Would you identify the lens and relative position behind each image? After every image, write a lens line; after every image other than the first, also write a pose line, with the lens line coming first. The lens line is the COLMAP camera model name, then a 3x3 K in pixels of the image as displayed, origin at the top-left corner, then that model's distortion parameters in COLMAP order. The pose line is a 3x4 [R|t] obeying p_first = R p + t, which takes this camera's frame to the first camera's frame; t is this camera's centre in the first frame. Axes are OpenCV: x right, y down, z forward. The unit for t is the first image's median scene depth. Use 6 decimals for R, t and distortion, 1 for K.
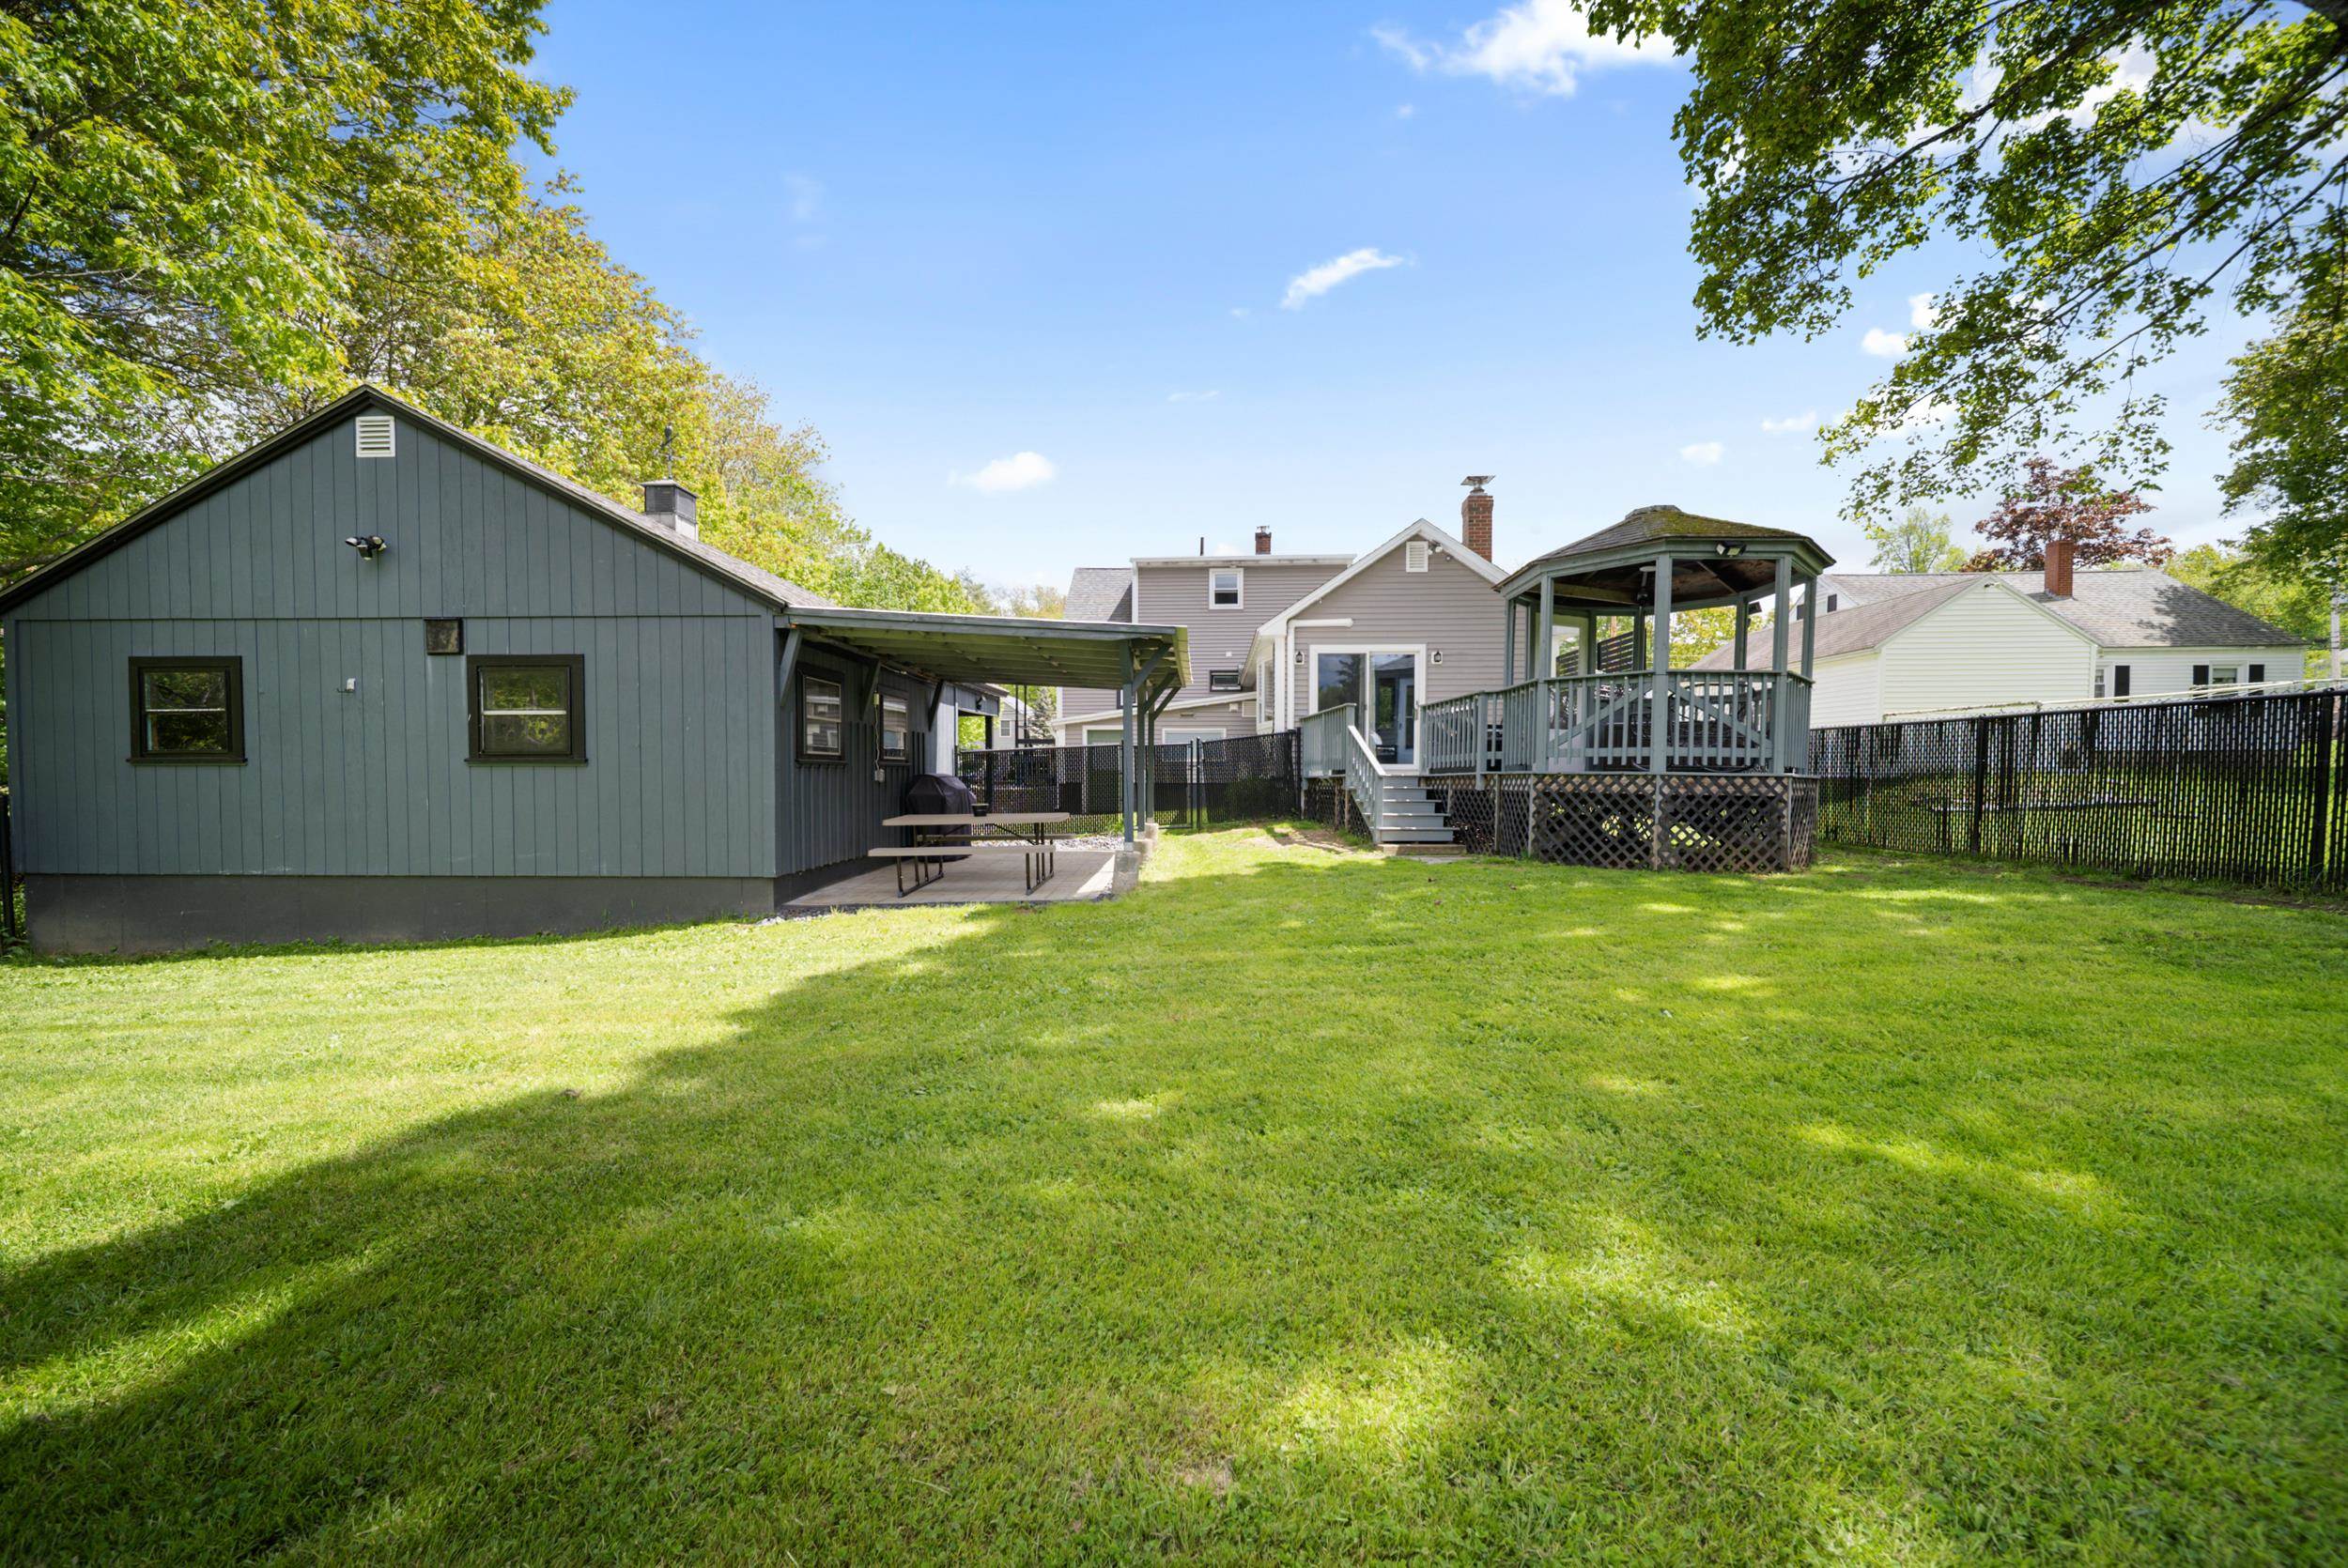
lens RADIAL K [[836.0, 0, 1176.5], [0, 836.0, 776.8], [0, 0, 1]] dist [0.000637, -0.001222]
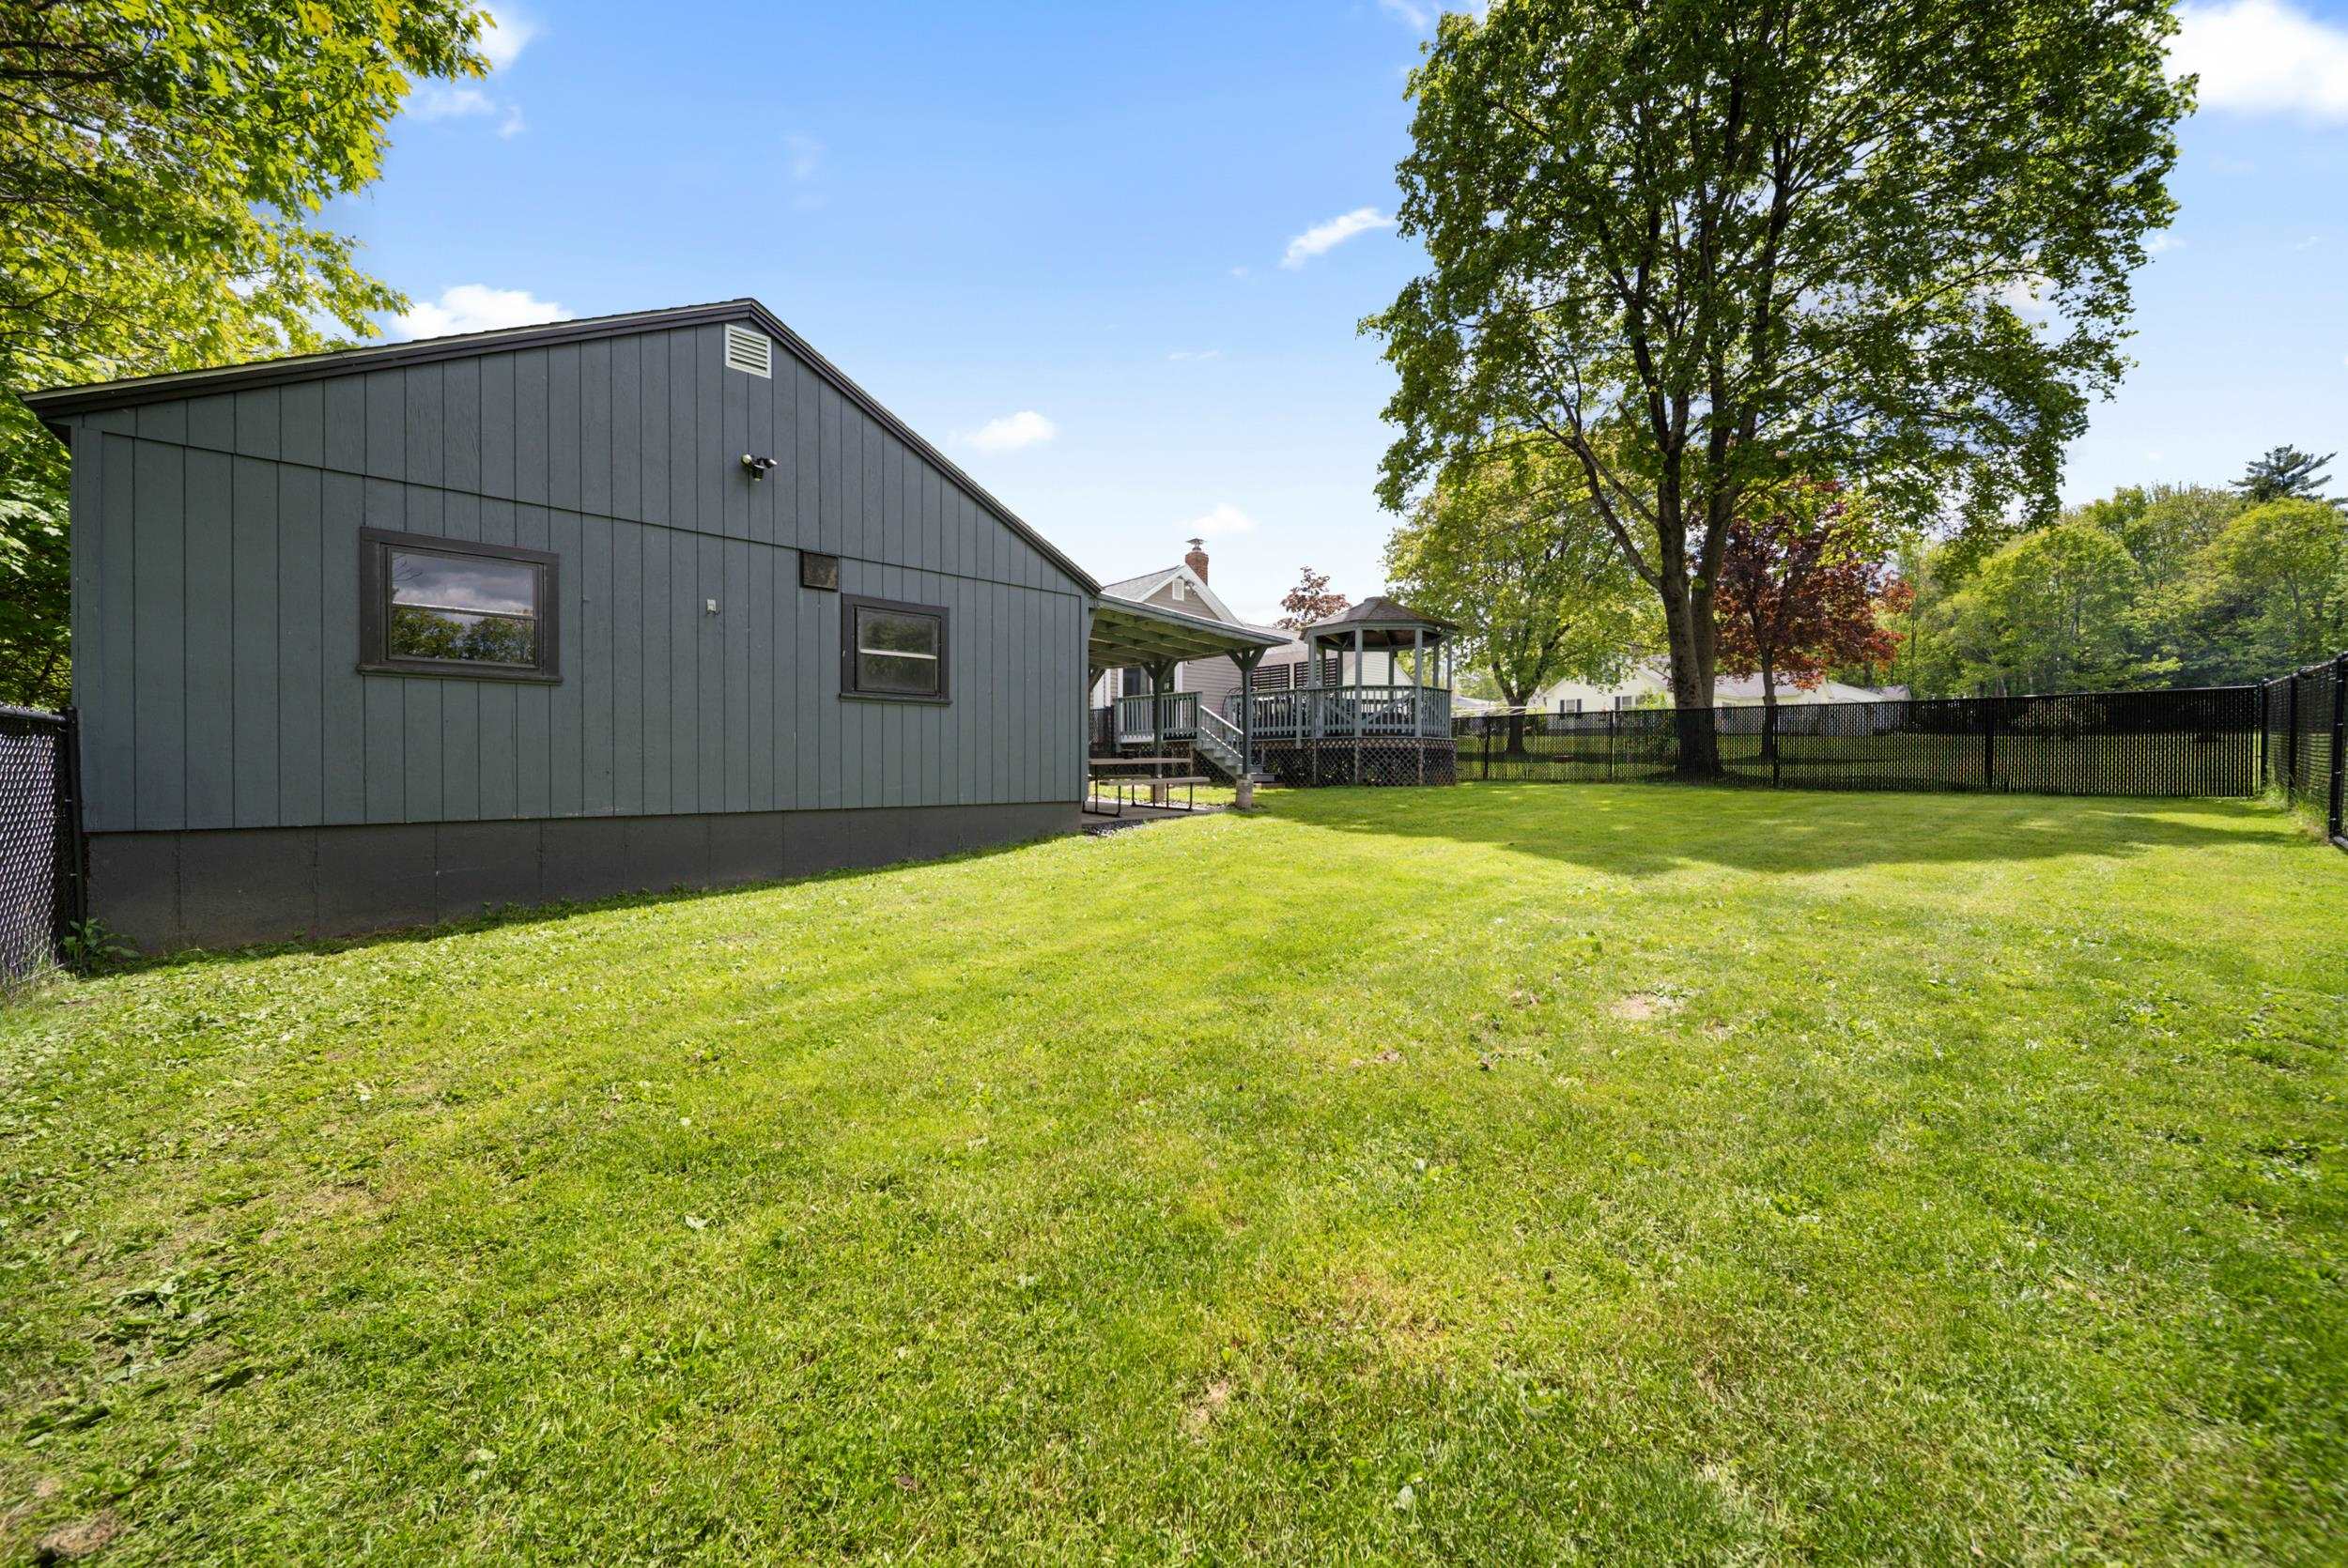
lens RADIAL K [[836.0, 0, 1176.5], [0, 836.0, 776.8], [0, 0, 1]] dist [0.000637, -0.001222]
pose [[0.703448, -0.012517, 0.710636, -1.287018], [0.002078, 0.999877, 0.015555, 0.066948], [-0.710743, -0.009466, 0.703388, -0.029586]]
